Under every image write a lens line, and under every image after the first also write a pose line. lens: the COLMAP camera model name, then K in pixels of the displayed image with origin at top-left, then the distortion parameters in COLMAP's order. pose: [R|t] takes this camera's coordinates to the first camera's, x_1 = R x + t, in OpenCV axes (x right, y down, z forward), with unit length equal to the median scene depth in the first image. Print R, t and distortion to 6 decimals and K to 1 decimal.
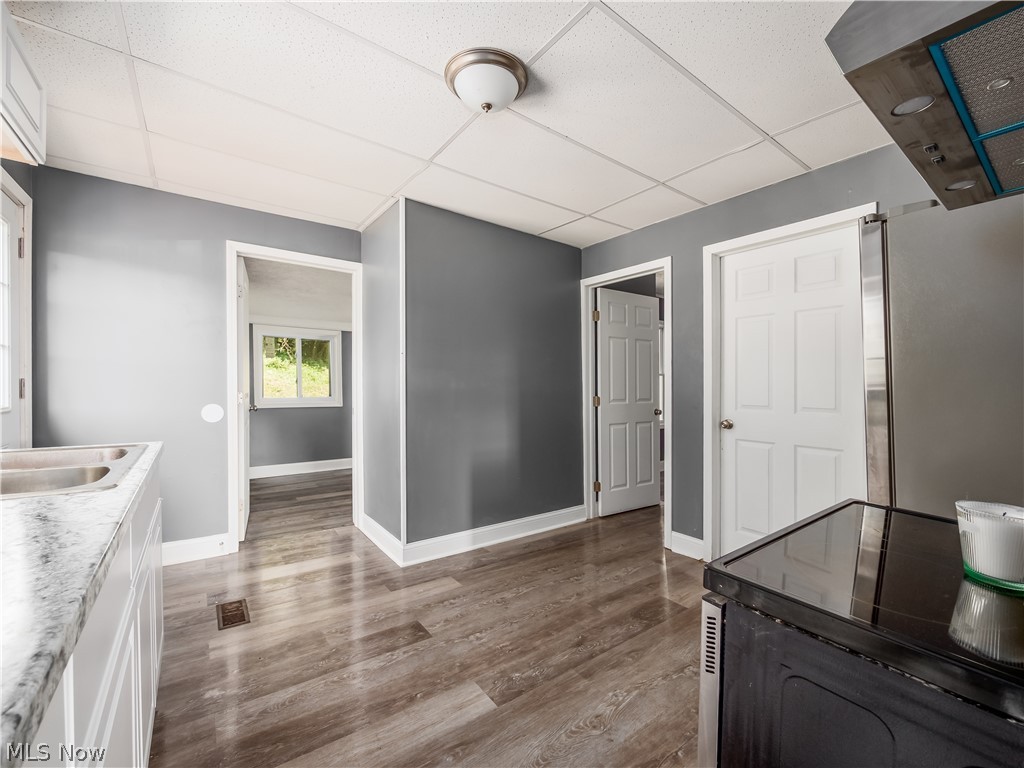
lens RADIAL K [[433.5, 0, 517.8], [0, 433.5, 387.4], [0, 0, 1]] dist [-0.006463, 0.000223]
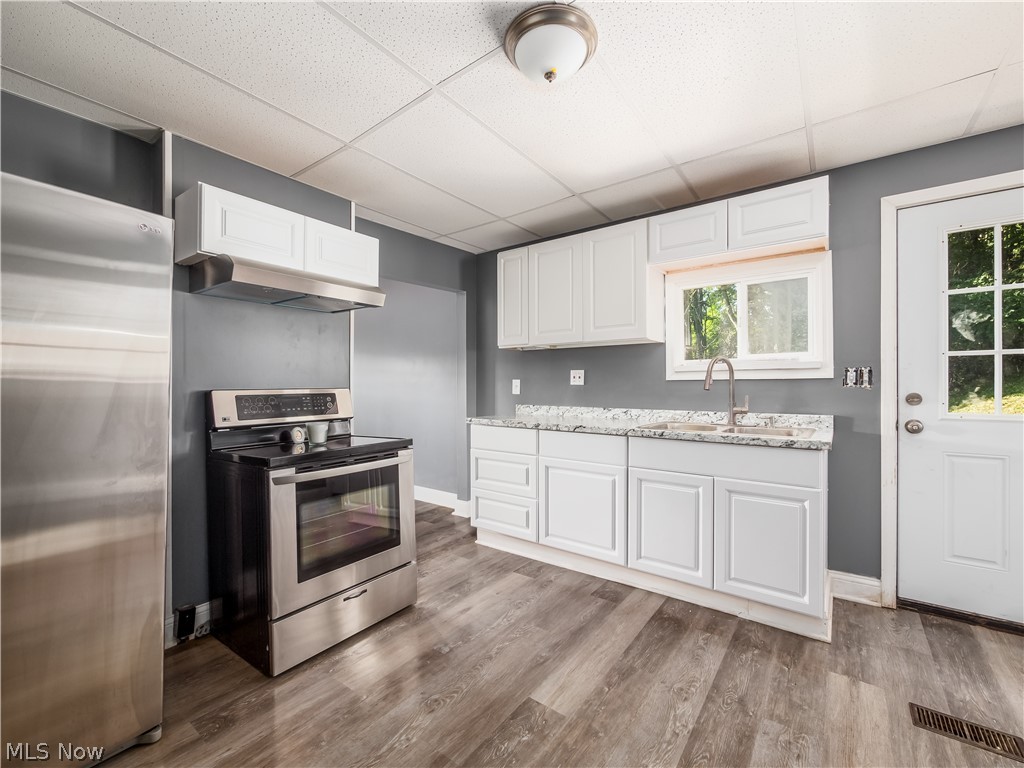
lens RADIAL K [[433.5, 0, 517.8], [0, 433.5, 387.4], [0, 0, 1]] dist [-0.006463, 0.000223]
pose [[-0.958988, -0.009361, -0.283293, 0.244655], [-0.012484, 0.999880, 0.009222, -0.010656], [0.283173, 0.012380, -0.958989, 1.726868]]
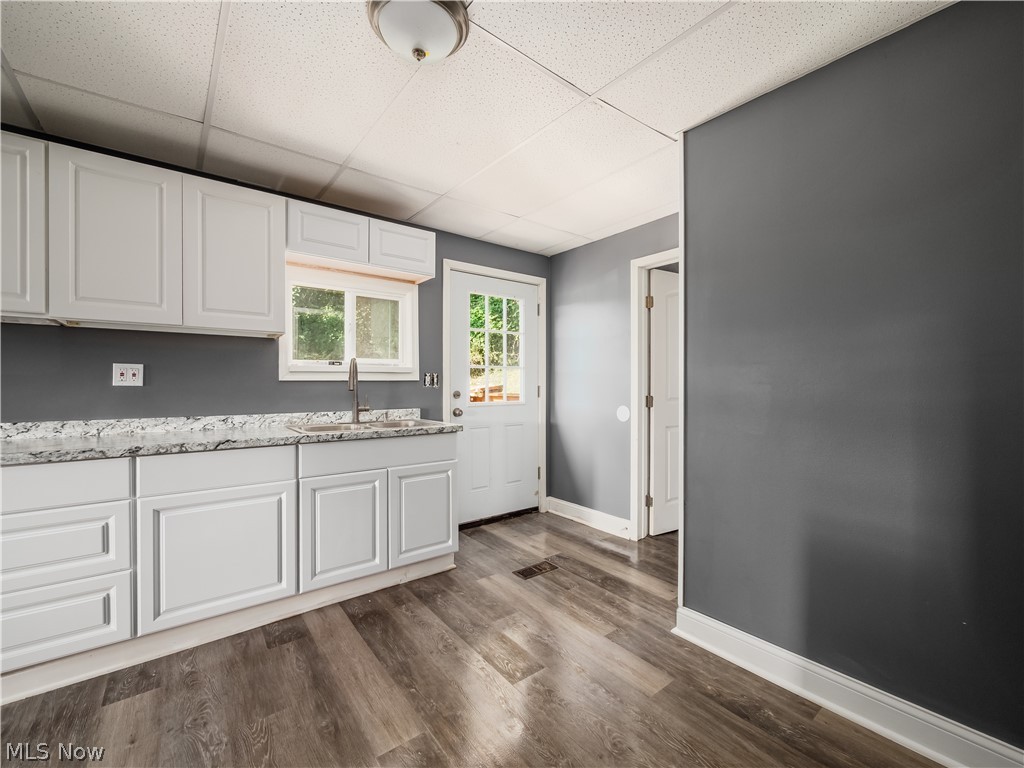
lens RADIAL K [[433.5, 0, 517.8], [0, 433.5, 387.4], [0, 0, 1]] dist [-0.006463, 0.000223]
pose [[0.027251, -0.006936, -0.999605, 0.728540], [-0.004908, 0.999963, -0.007072, -0.000014], [0.999617, 0.005099, 0.027216, 1.096570]]
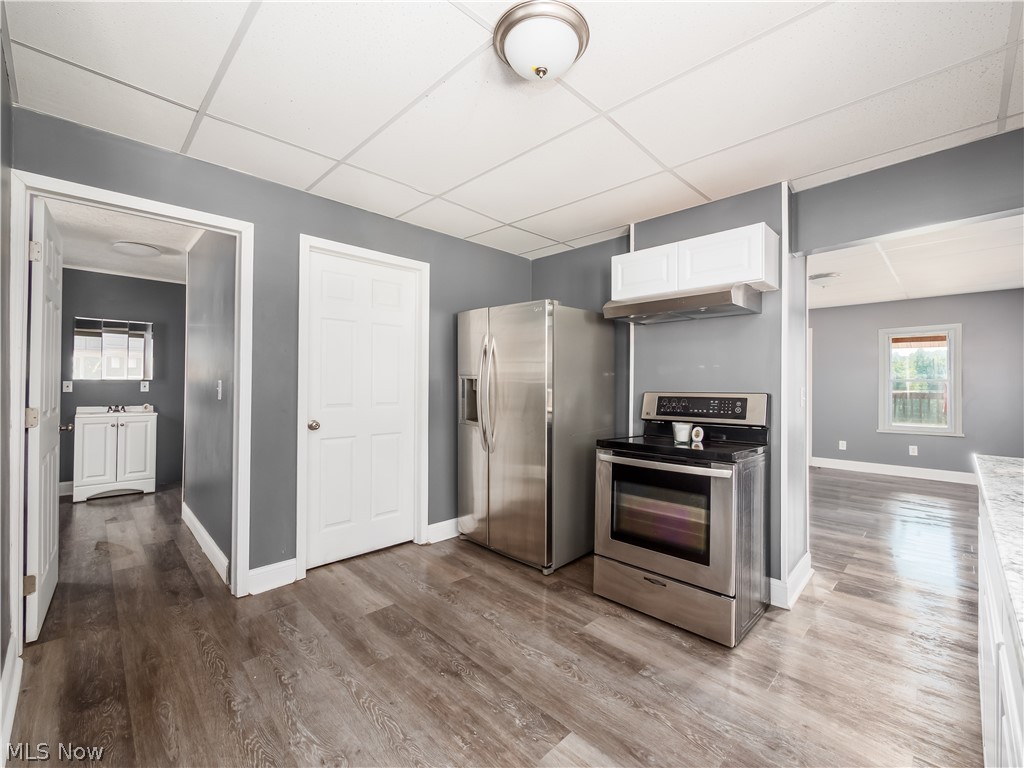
lens RADIAL K [[430.4, 0, 512.5], [0, 430.4, 380.9], [0, 0, 1]] dist [-0.006068, 0.000257]
pose [[-0.133271, -0.001628, 0.991078, -0.836842], [-0.000912, 0.999998, 0.001520, -0.026929], [-0.991079, -0.000701, -0.133272, 1.095137]]
